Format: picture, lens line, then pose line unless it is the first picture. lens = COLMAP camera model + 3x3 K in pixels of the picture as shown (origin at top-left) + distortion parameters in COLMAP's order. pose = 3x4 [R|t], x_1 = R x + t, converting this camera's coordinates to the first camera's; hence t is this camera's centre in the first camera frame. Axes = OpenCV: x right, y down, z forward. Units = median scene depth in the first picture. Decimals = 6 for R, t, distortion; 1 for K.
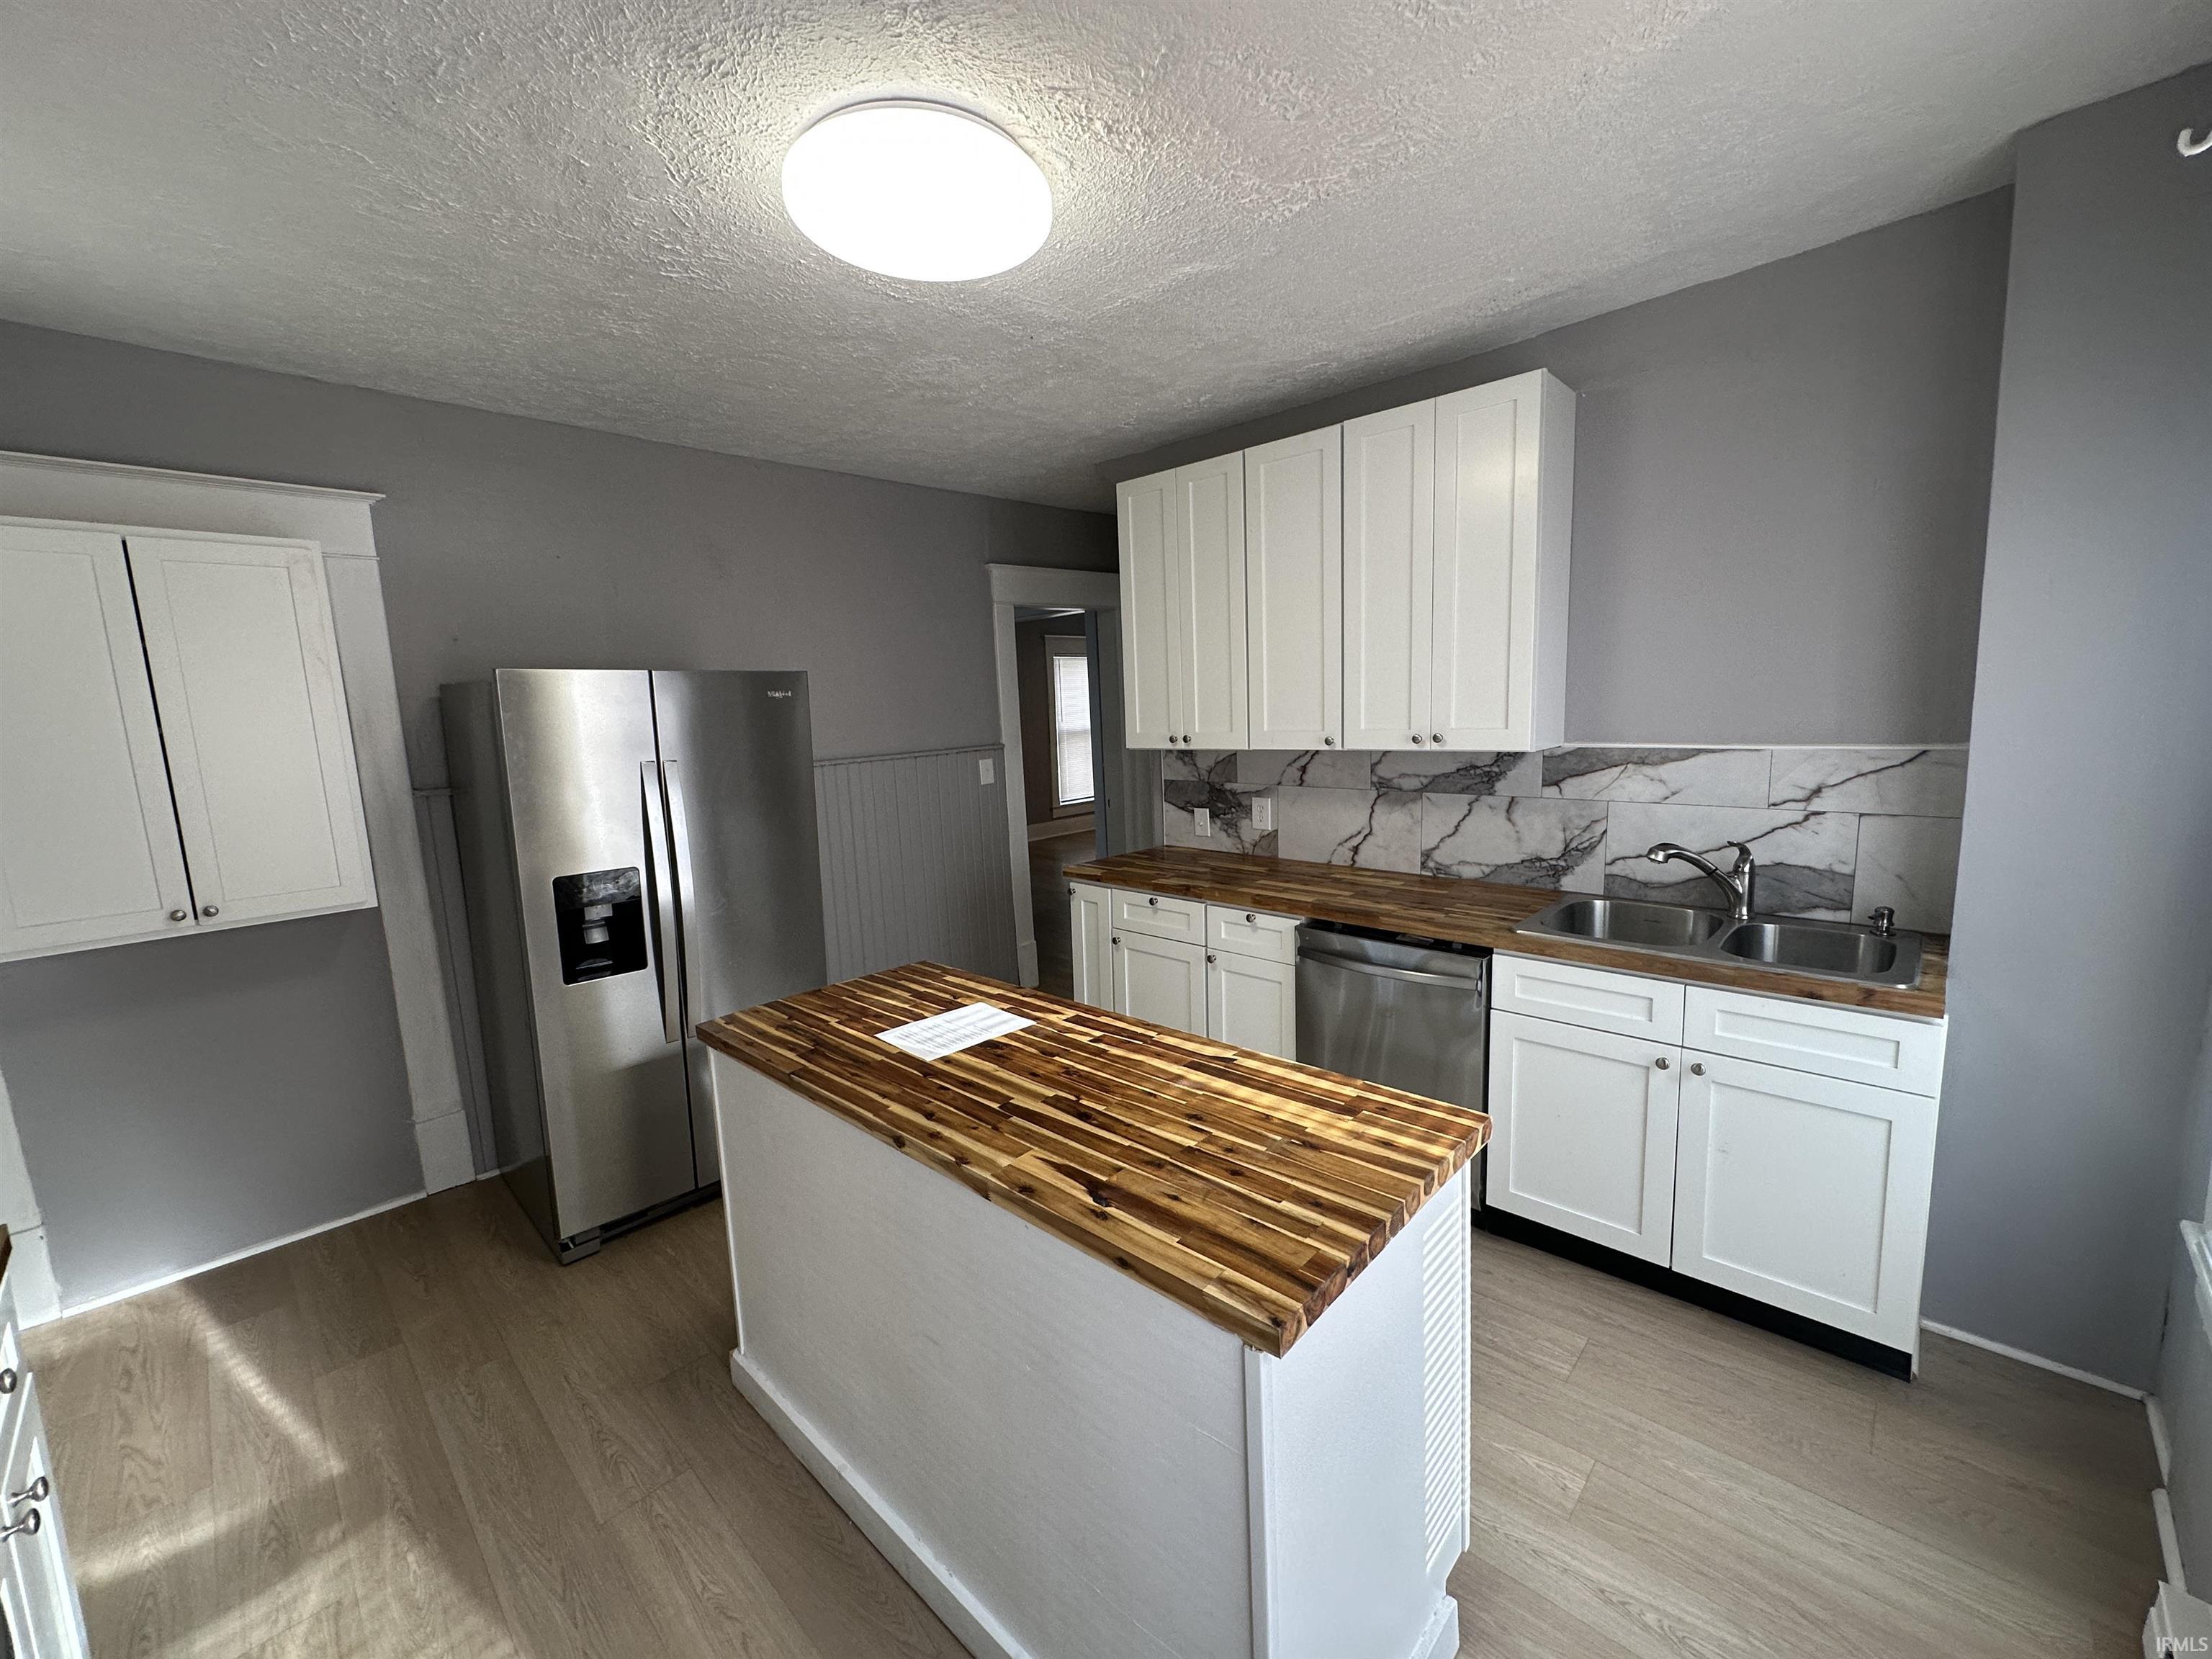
lens RADIAL K [[882.9, 0, 1107.9], [0, 882.9, 827.6], [0, 0, 1]] dist [-0.000919, 0.000039]
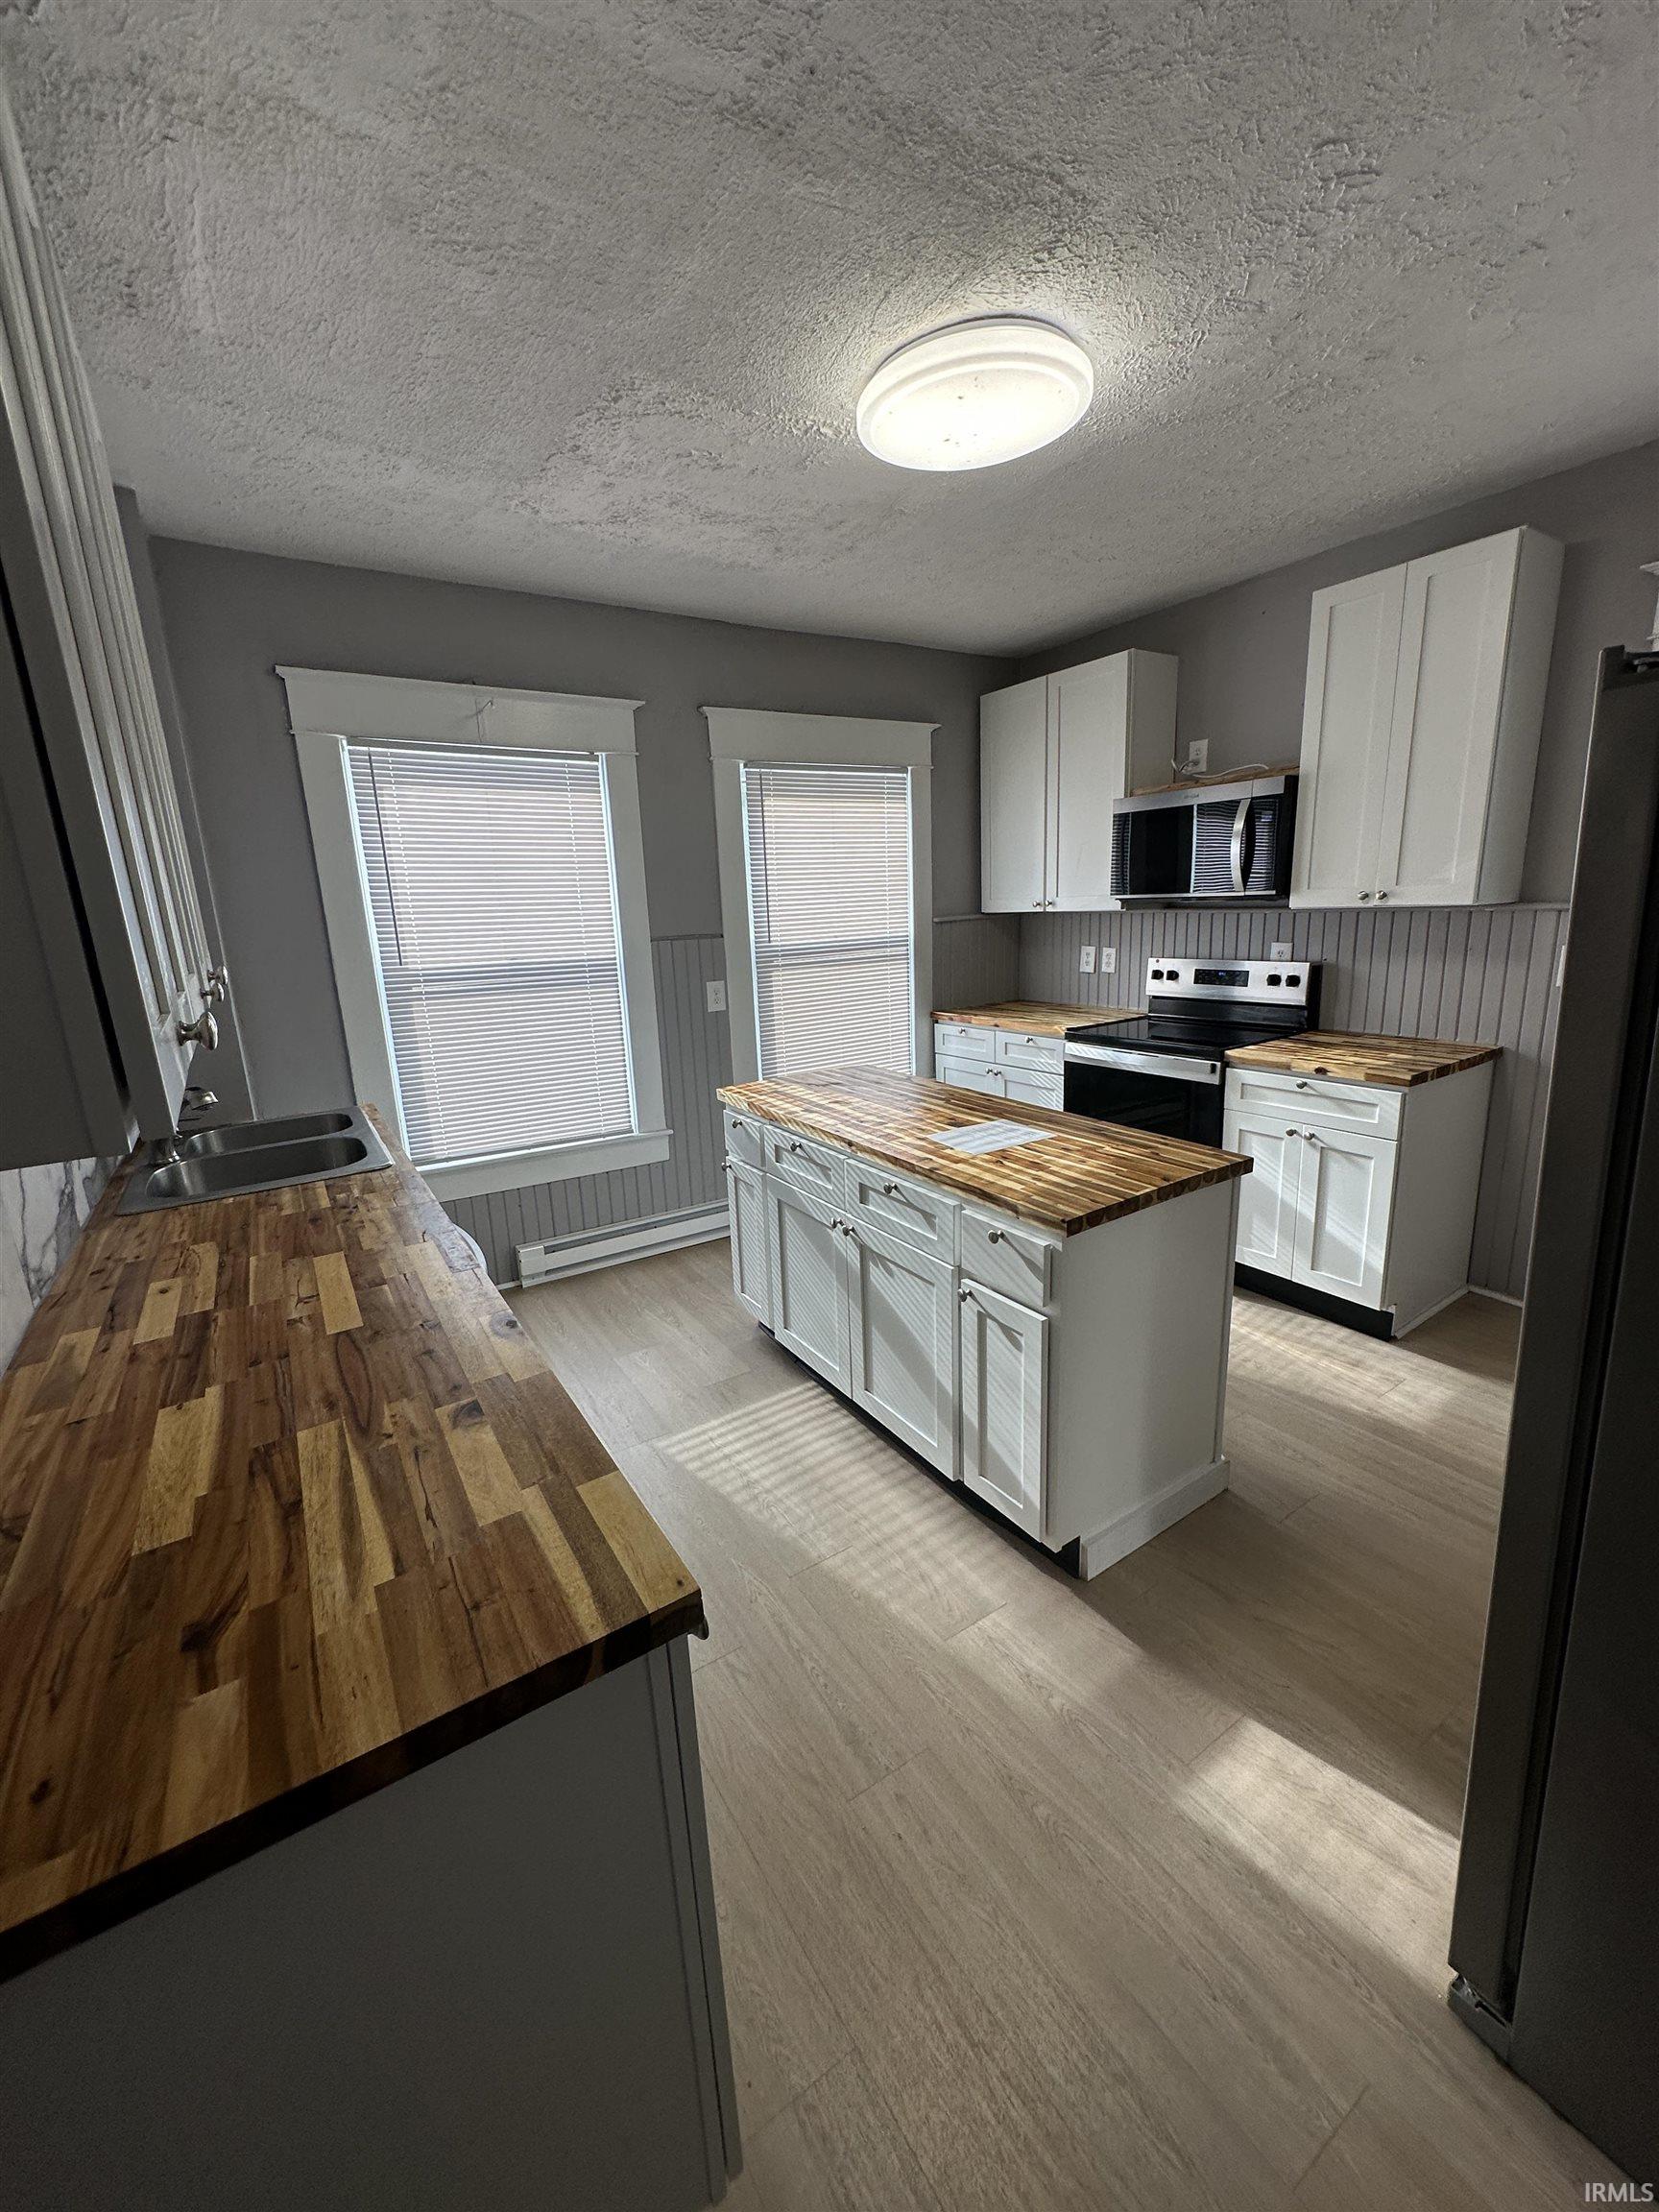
lens RADIAL K [[877.2, 0, 831.2], [0, 877.2, 1111.2], [0, 0, 1]] dist [0.000949, 0.000213]
pose [[-0.971134, 0.022609, 0.237462, -0.167960], [0.110873, 0.924210, 0.365435, -0.183537], [-0.211203, 0.381214, -0.900038, 1.435191]]
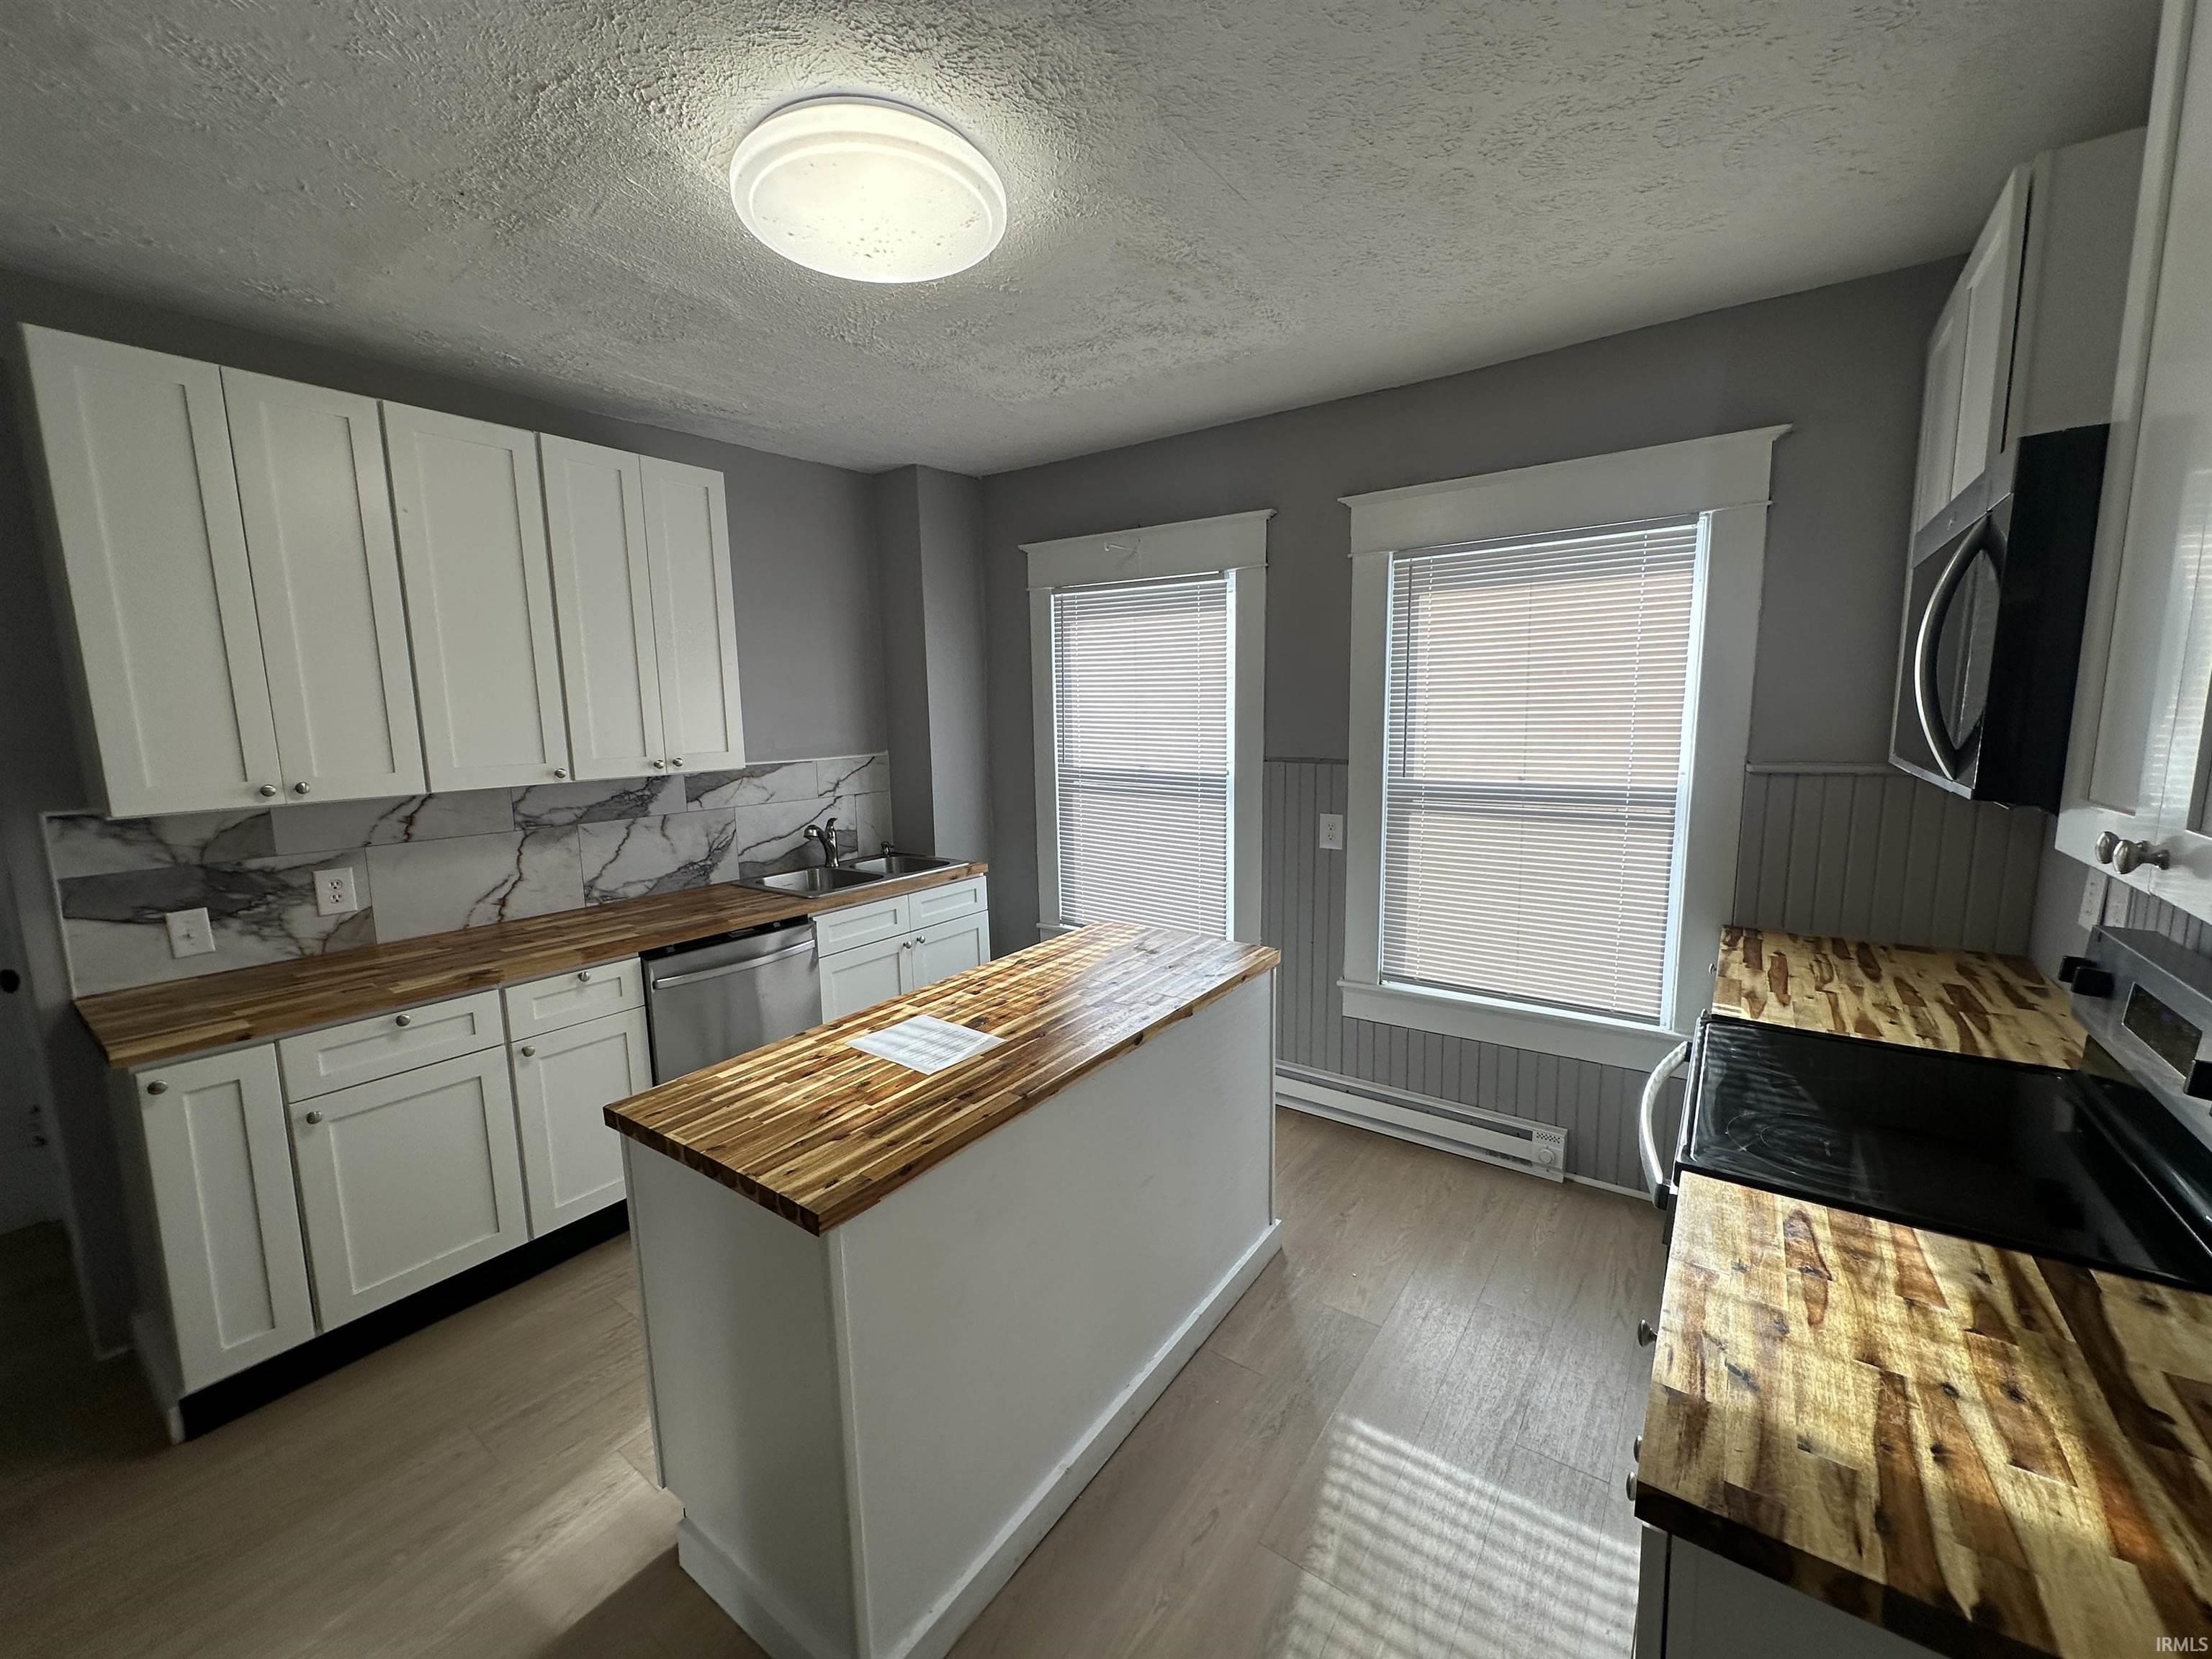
lens RADIAL K [[882.9, 0, 1107.9], [0, 882.9, 827.6], [0, 0, 1]] dist [-0.000919, 0.000039]
pose [[-0.132476, -0.093552, 0.986761, -0.771703], [0.166462, 0.979296, 0.115193, -0.056686], [-0.977108, 0.179518, -0.114160, 0.588855]]
